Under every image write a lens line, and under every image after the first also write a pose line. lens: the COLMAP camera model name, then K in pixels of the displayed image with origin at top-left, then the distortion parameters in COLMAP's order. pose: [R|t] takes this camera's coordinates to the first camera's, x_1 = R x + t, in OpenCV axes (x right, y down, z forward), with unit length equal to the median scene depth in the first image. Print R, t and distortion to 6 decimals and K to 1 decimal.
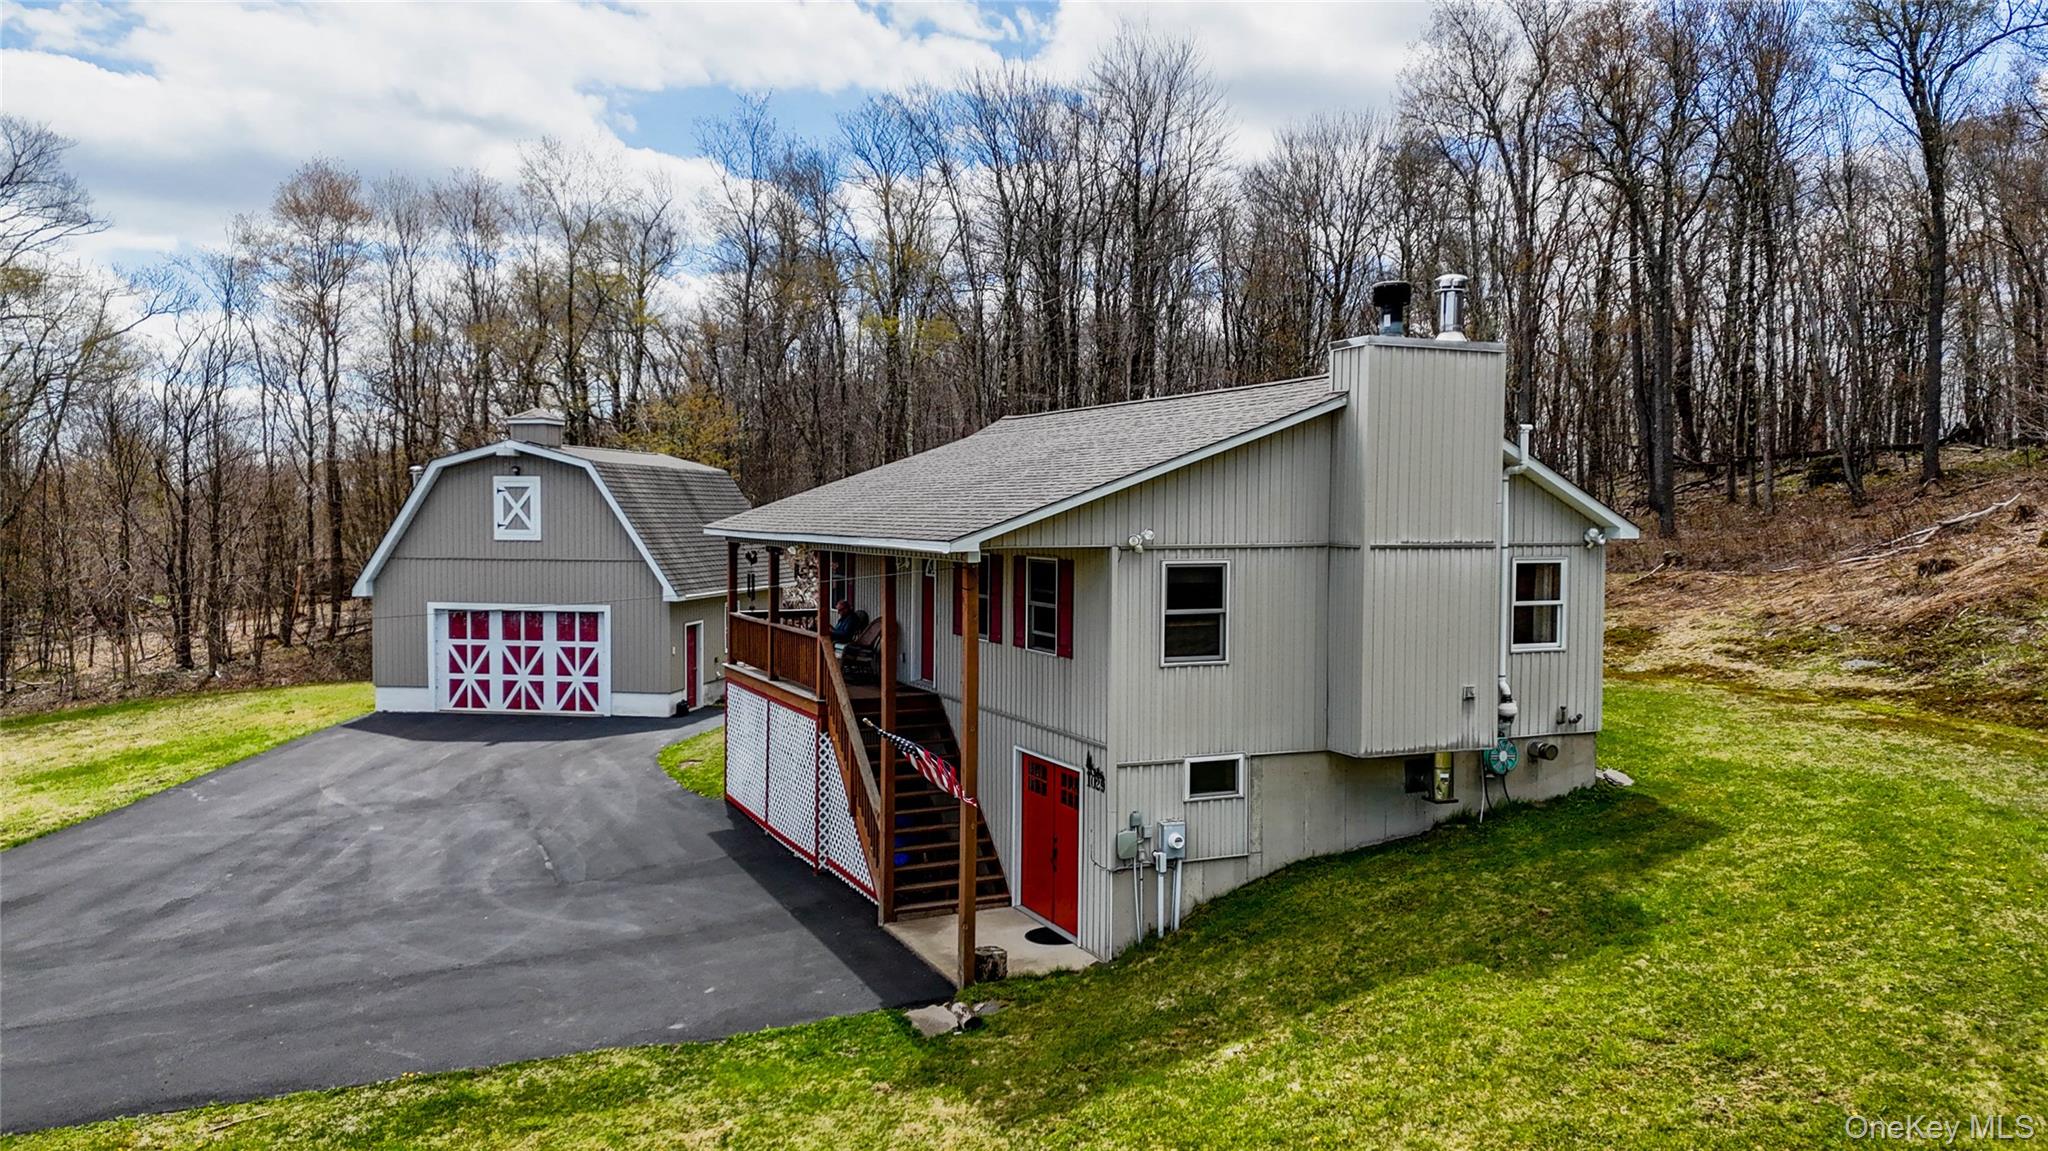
lens RADIAL K [[1493.4, 0, 1024.0], [0, 1493.4, 575.5], [0, 0, 1]] dist [0.105556, -0.119959]
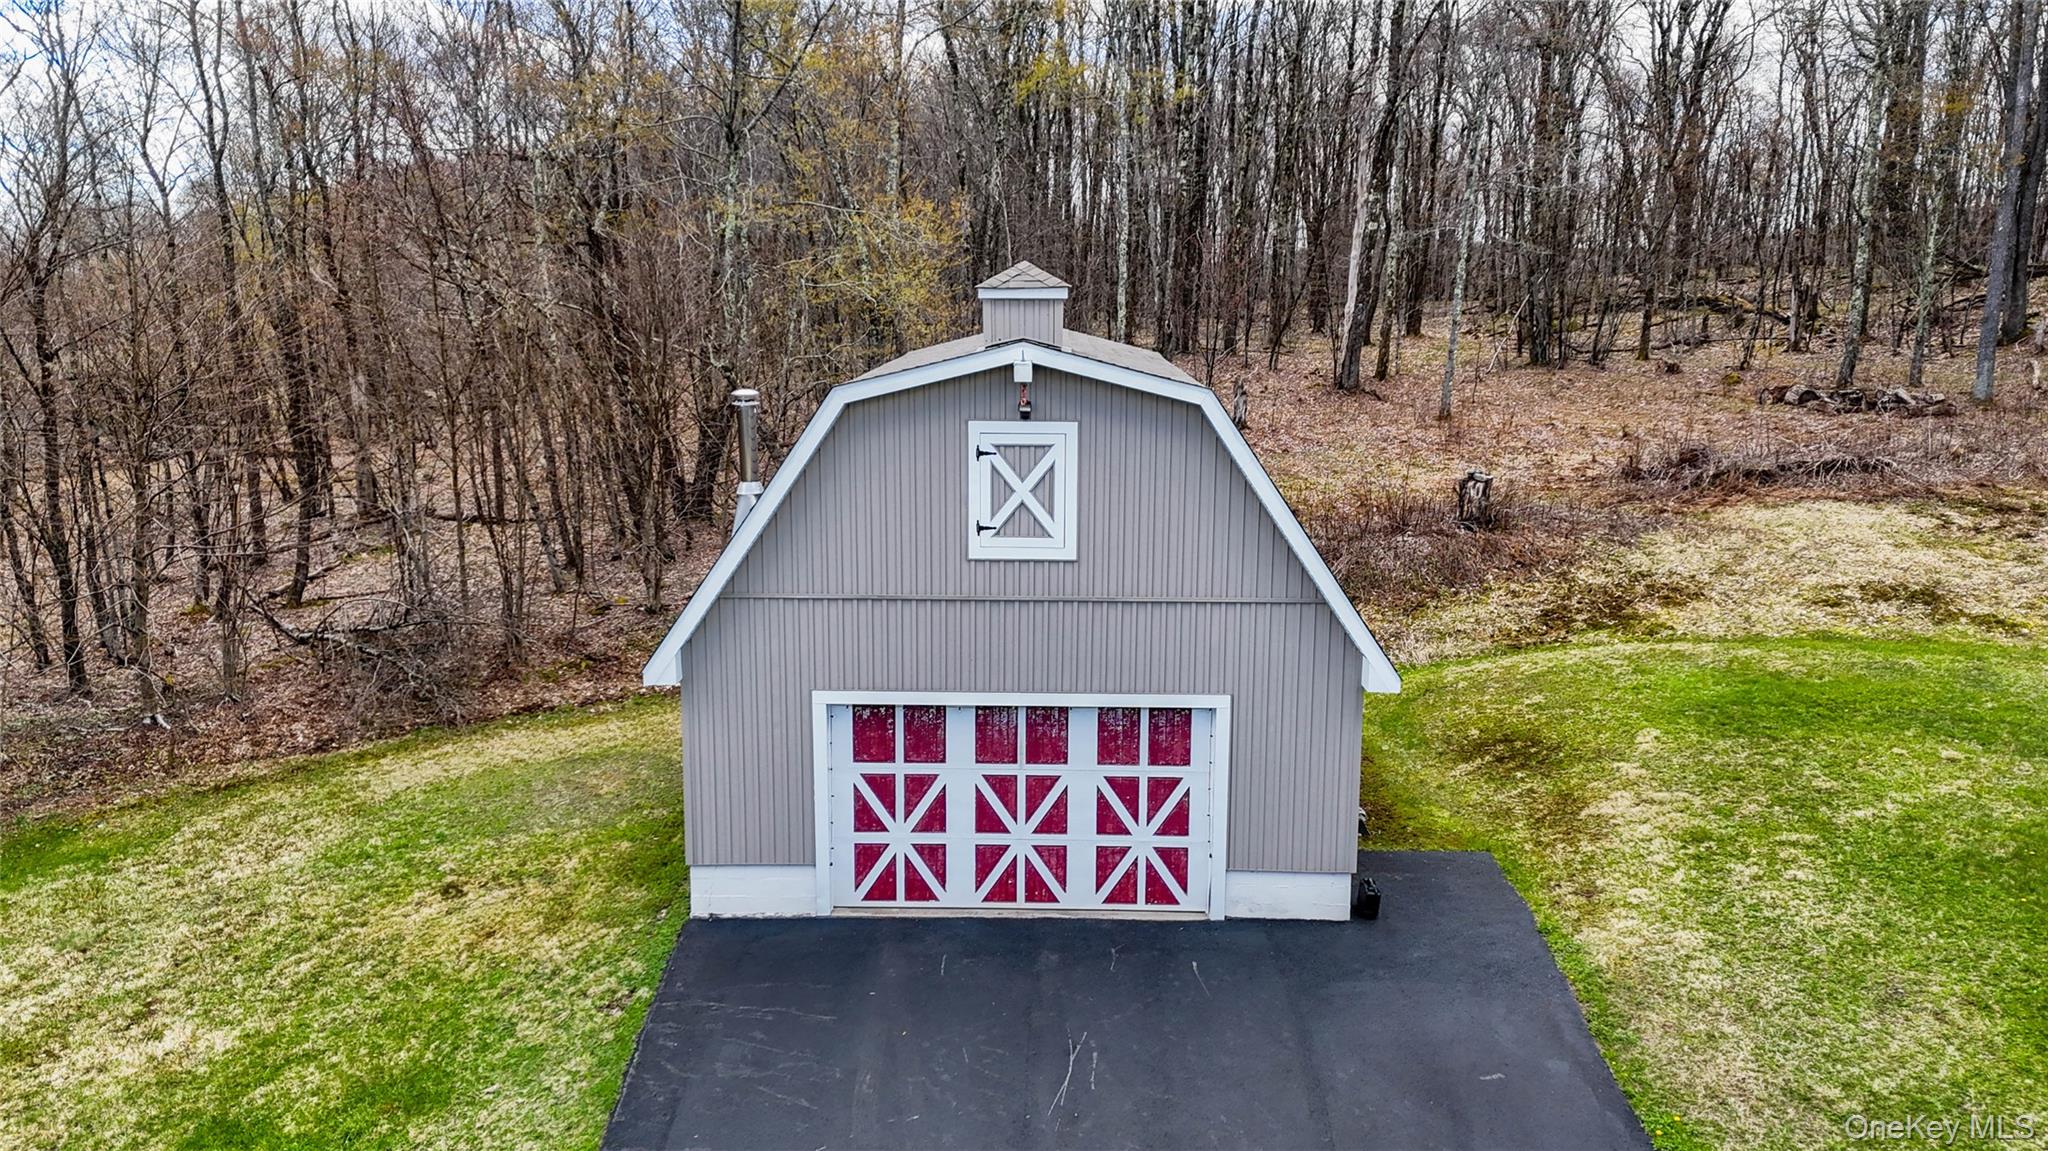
lens RADIAL K [[1493.4, 0, 1024.0], [0, 1493.4, 575.5], [0, 0, 1]] dist [0.105556, -0.119959]
pose [[0.985433, -0.033066, 0.166818, -0.409149], [0.007253, 0.988195, 0.153031, -0.087866], [-0.169908, -0.149592, 0.974040, 0.552464]]
